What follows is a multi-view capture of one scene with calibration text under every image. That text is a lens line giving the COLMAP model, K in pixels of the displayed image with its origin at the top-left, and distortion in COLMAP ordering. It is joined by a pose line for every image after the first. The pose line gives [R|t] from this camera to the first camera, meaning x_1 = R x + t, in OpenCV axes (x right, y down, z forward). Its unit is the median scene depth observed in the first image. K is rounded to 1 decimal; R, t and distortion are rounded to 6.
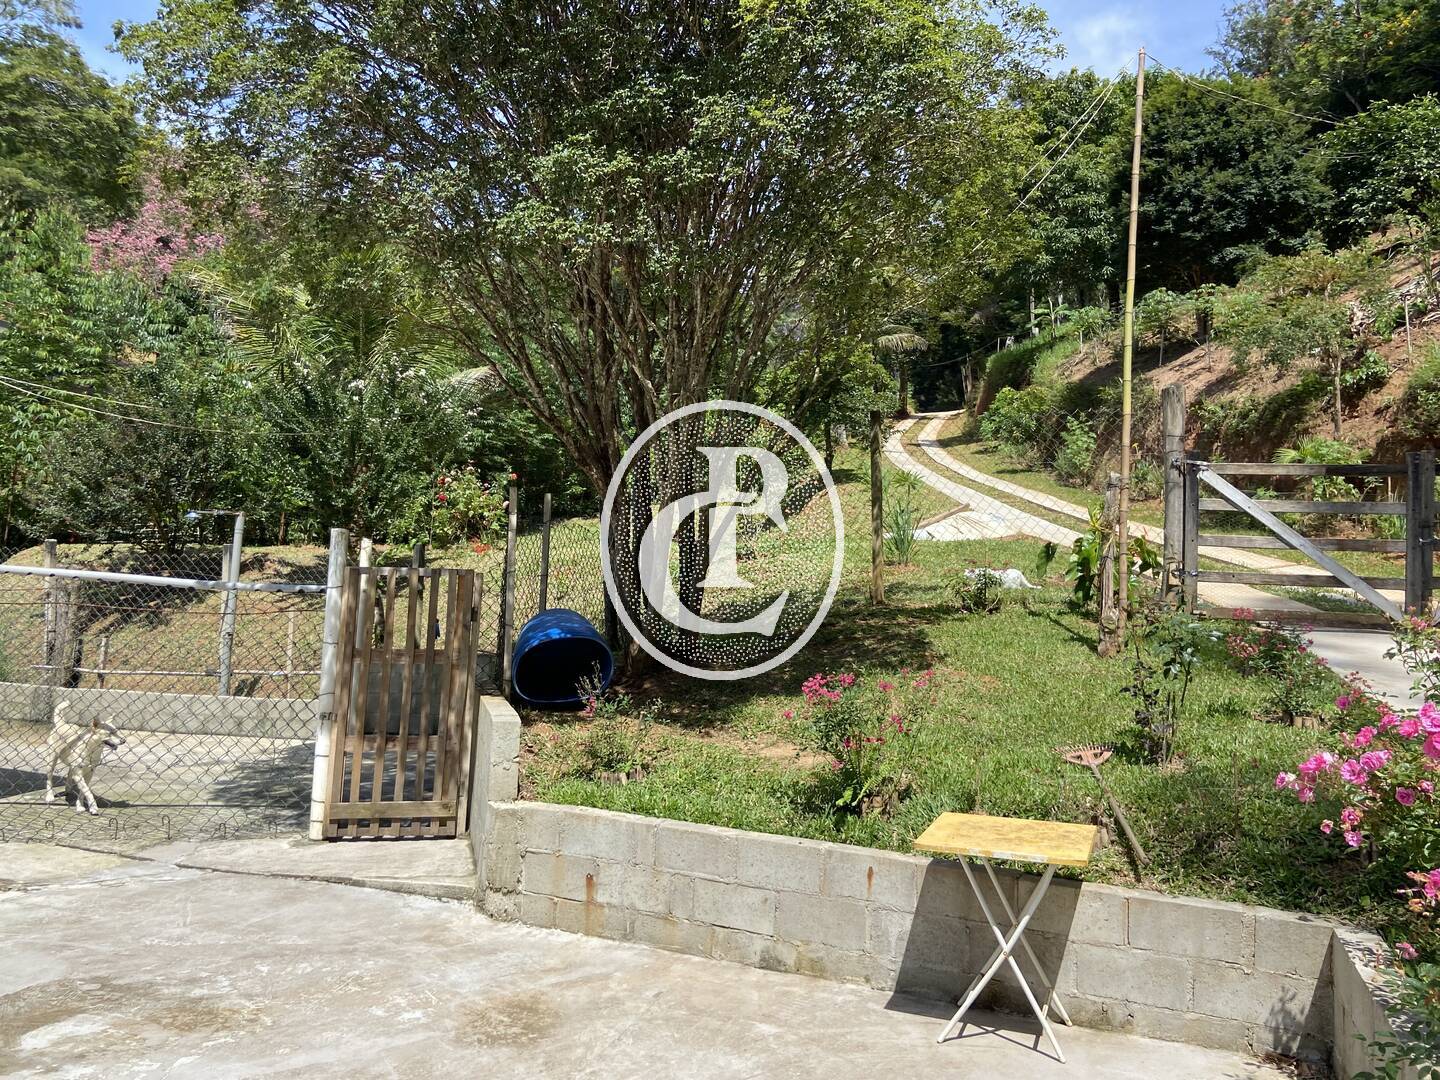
lens RADIAL K [[1084.3, 0, 720.0], [0, 1084.3, 540.0], [0, 0, 1]] dist [0.139271, -0.166384]
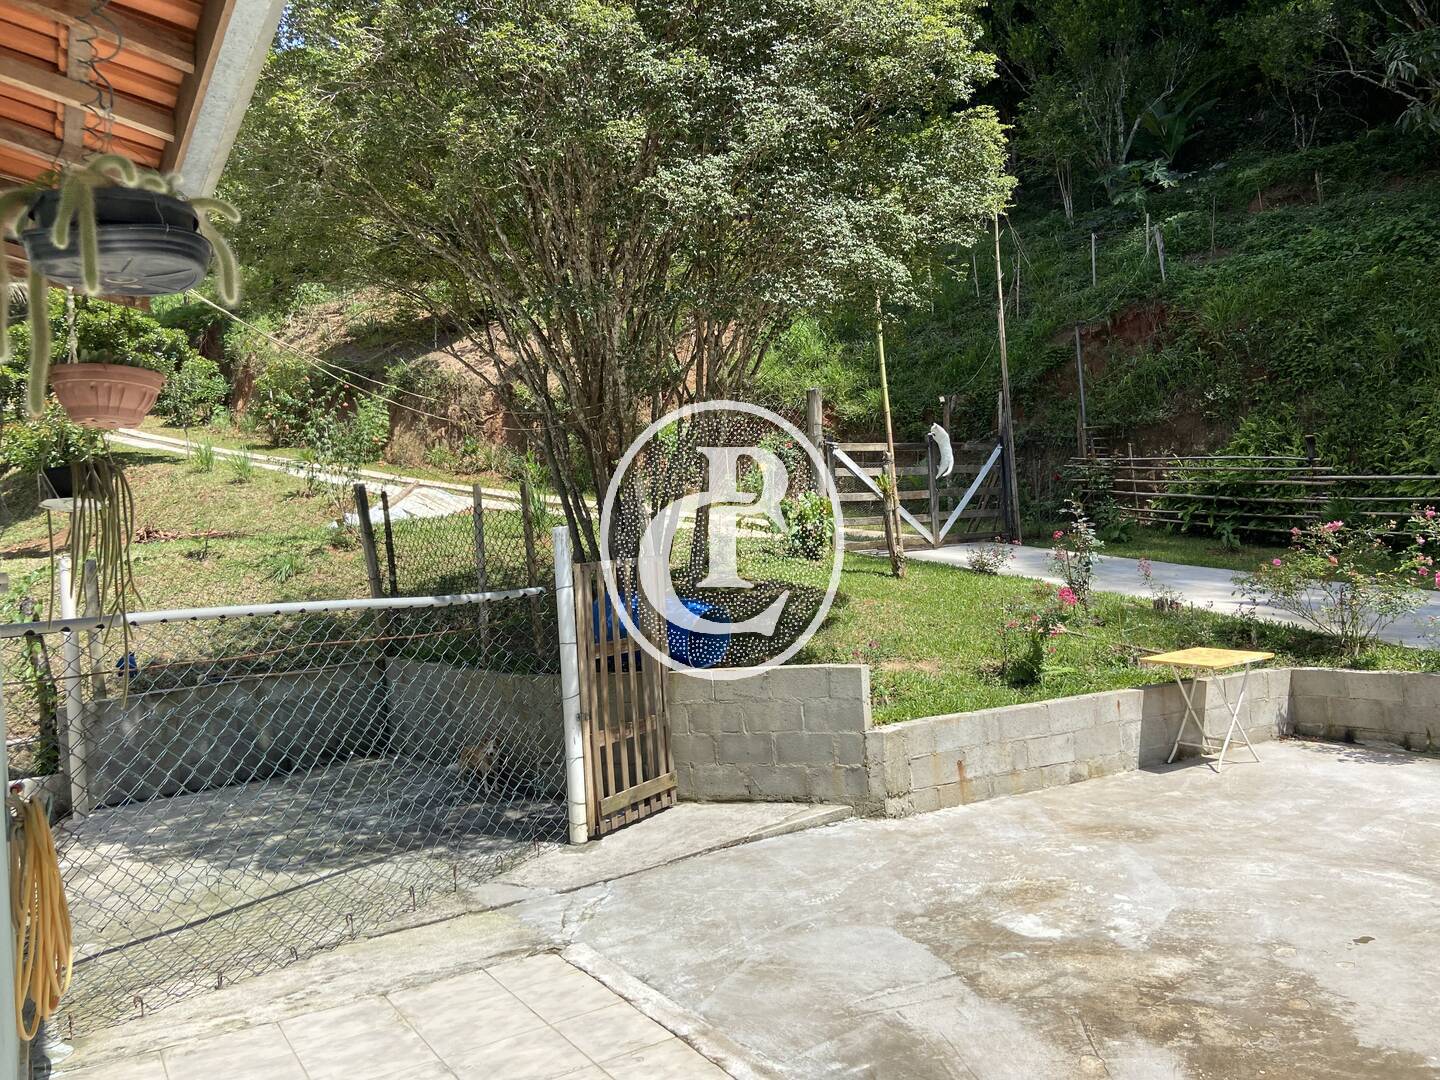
lens RADIAL K [[1084.3, 0, 720.0], [0, 1084.3, 540.0], [0, 0, 1]] dist [0.139271, -0.166384]
pose [[0.647368, -0.083268, 0.757616, -1.092085], [0.065511, 0.996415, 0.053537, -0.045099], [-0.759357, 0.014974, 0.650502, 0.295093]]
